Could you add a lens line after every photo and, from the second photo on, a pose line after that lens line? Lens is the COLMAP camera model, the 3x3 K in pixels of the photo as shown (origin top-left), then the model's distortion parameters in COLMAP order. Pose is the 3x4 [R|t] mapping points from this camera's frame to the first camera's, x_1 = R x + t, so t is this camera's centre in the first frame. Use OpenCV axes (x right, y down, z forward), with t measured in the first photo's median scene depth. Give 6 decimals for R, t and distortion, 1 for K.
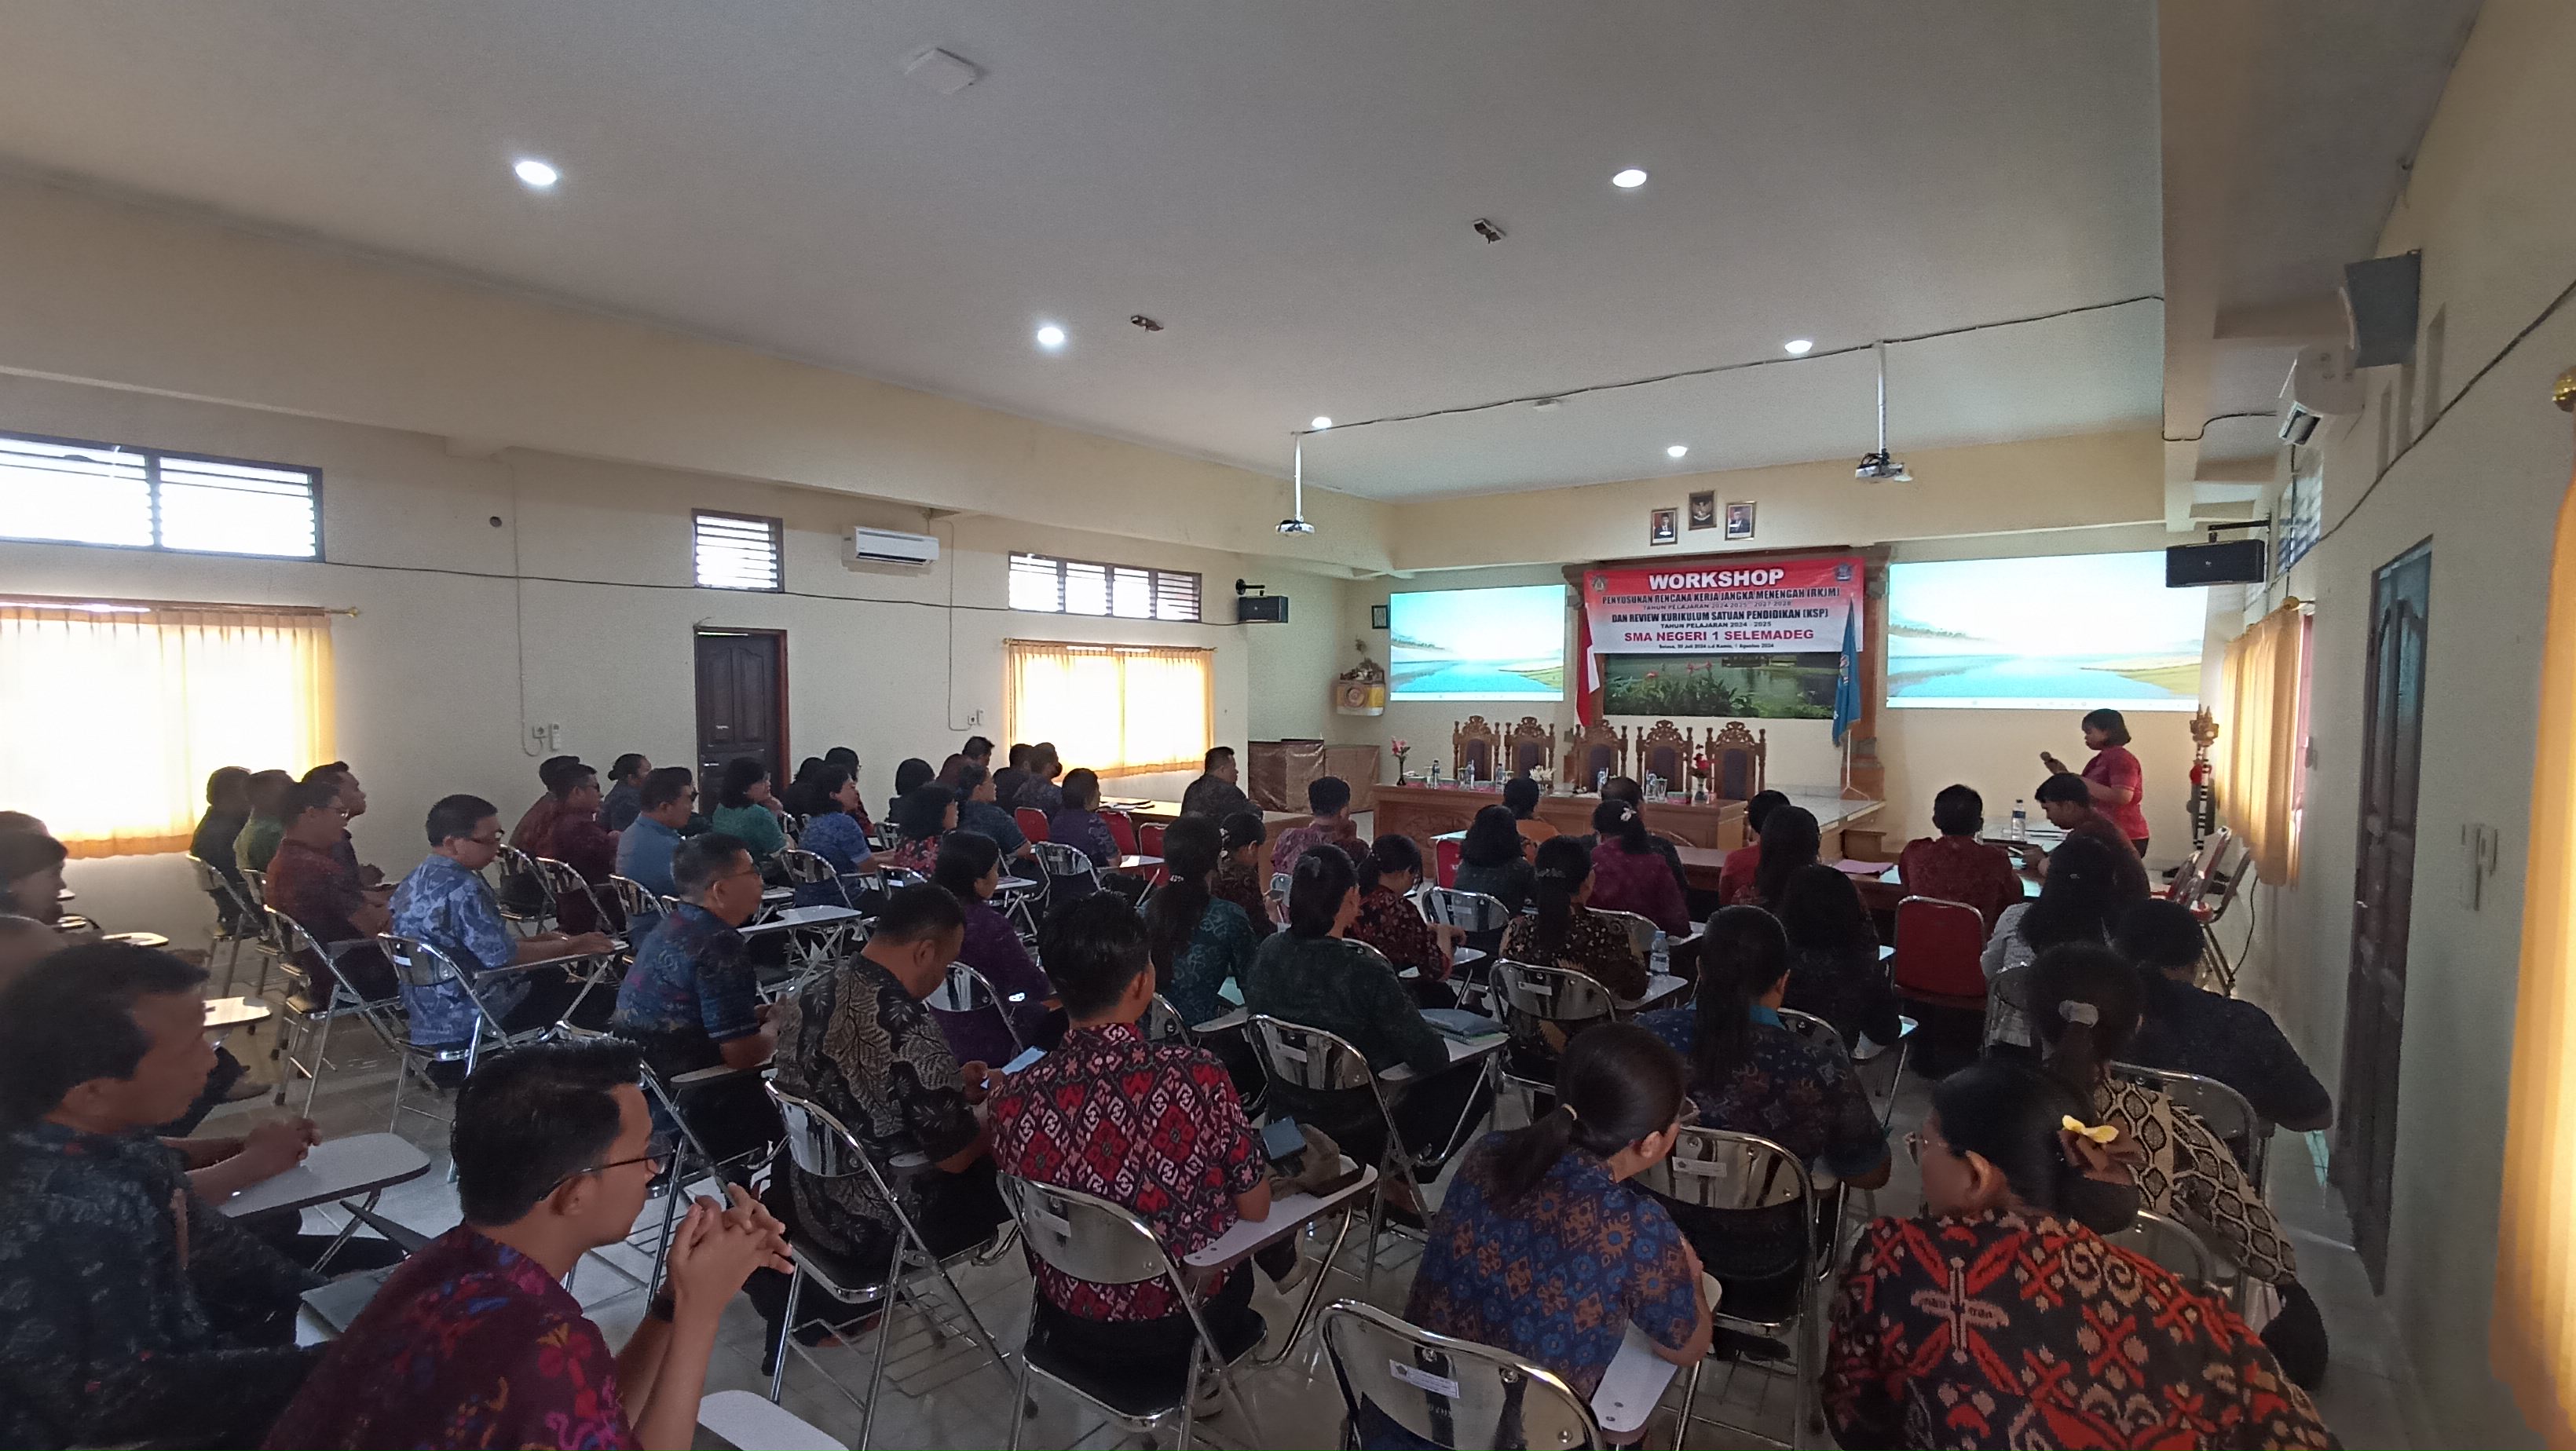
lens RADIAL K [[1174.1, 0, 1264.8], [0, 1174.1, 745.0], [0, 0, 1]] dist [-0.000356, -0.000135]
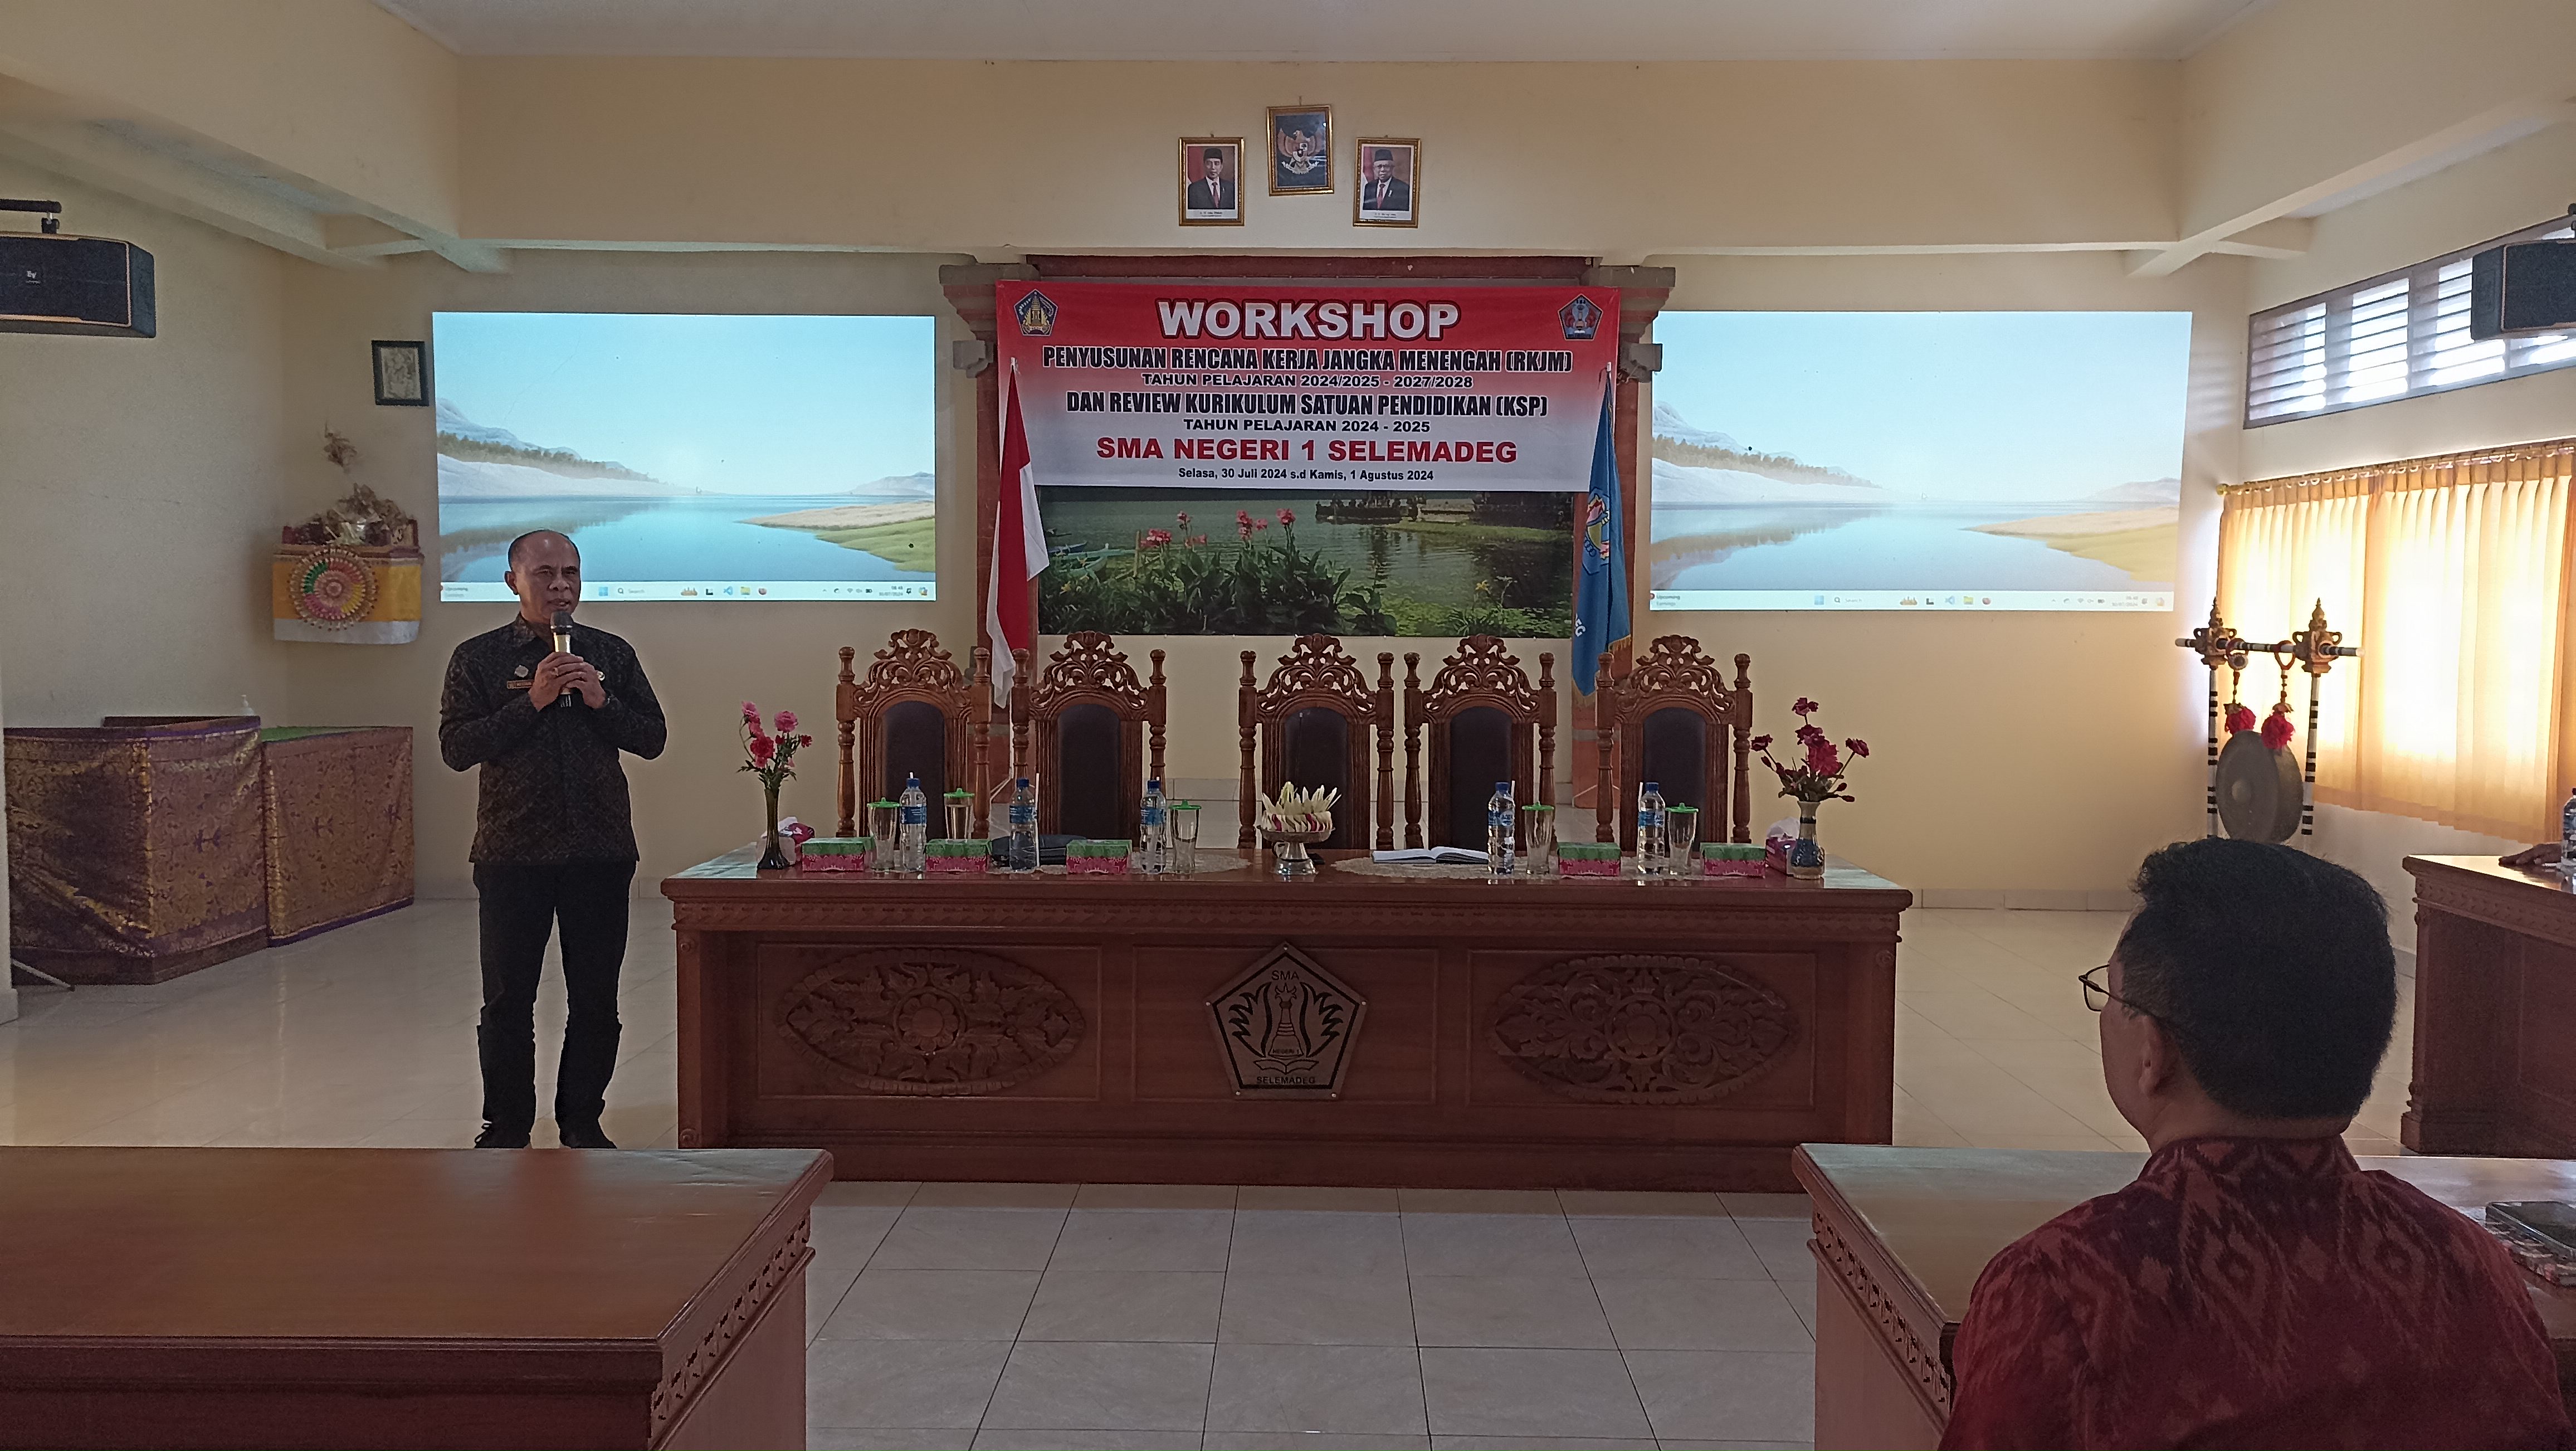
lens RADIAL K [[1895.8, 0, 1290.6], [0, 1895.8, 698.4], [0, 0, 1]] dist [0.036190, -0.001883]
pose [[0.802820, -0.026039, 0.595652, -0.045654], [0.027656, 0.999597, 0.006424, -0.005436], [-0.595580, 0.011316, 0.803217, 0.444260]]
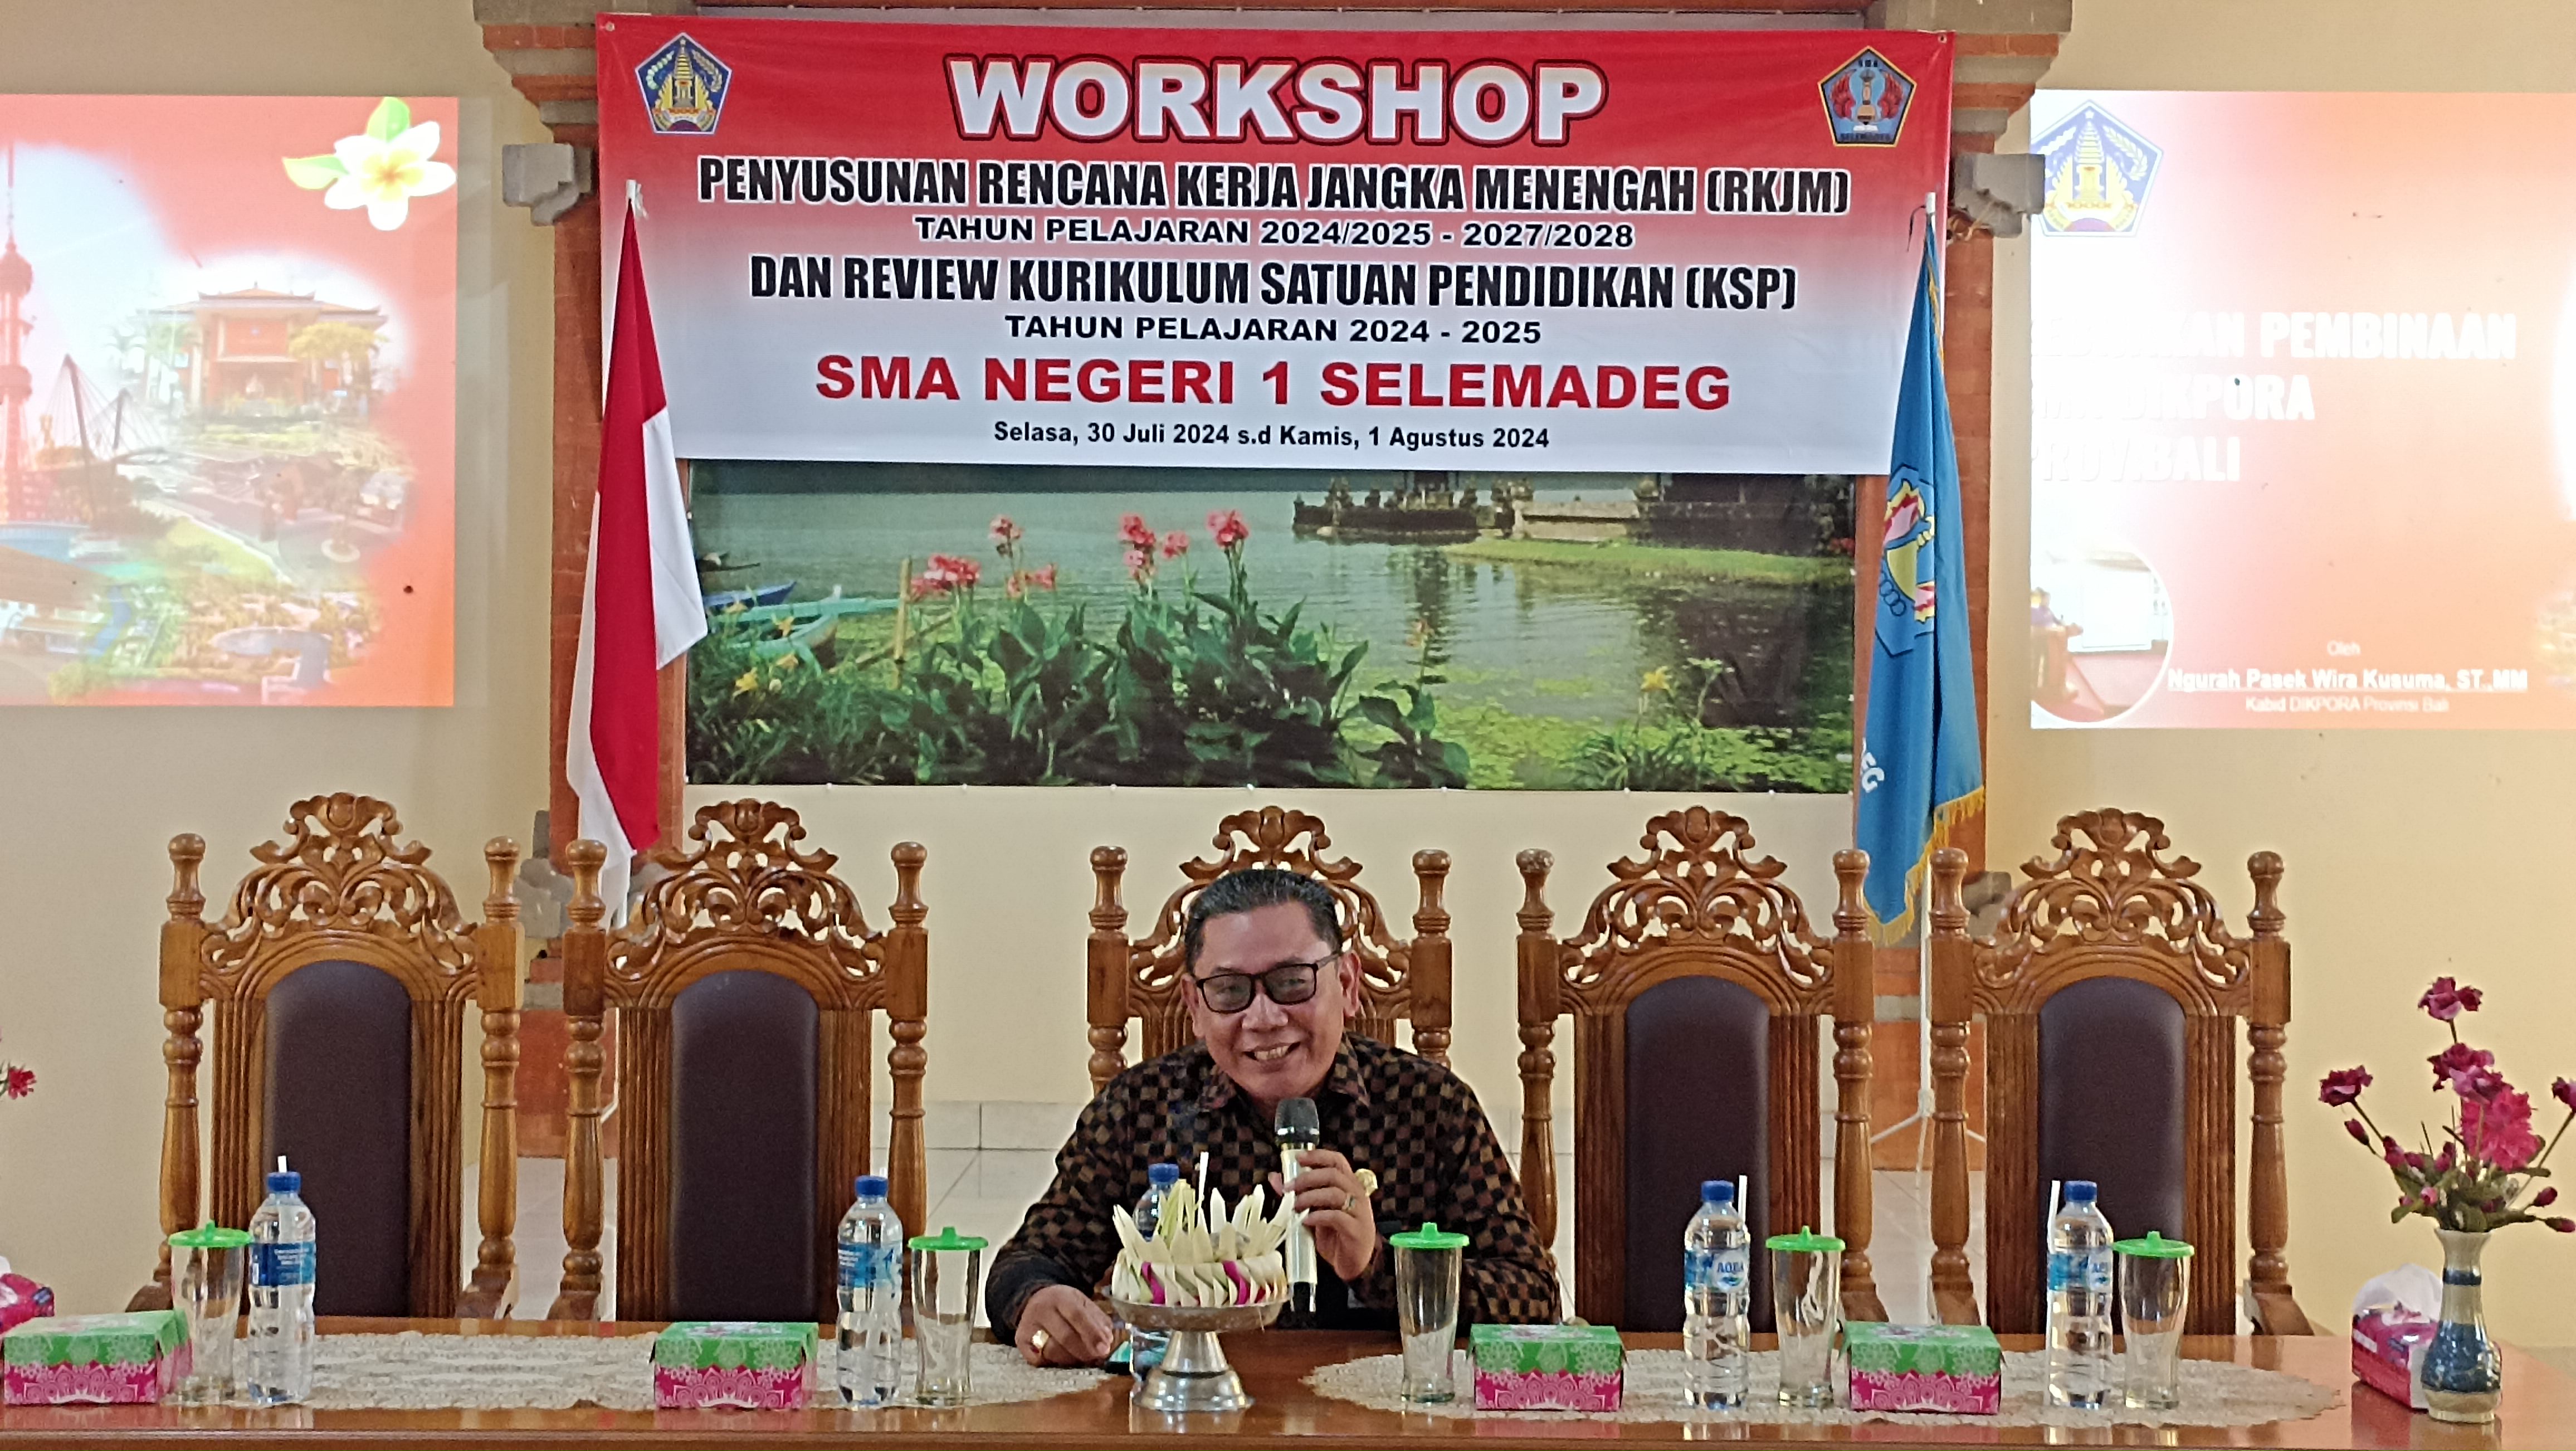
lens RADIAL K [[3783.0, 0, 1298.6], [0, 3783.0, 719.6], [0, 0, 1]] dist [0.007085, 0.090871]
pose [[0.797659, -0.000101, 0.603108, -0.002795], [0.027113, 0.998995, -0.035692, -0.012699], [-0.602499, 0.044822, 0.796860, 0.493418]]
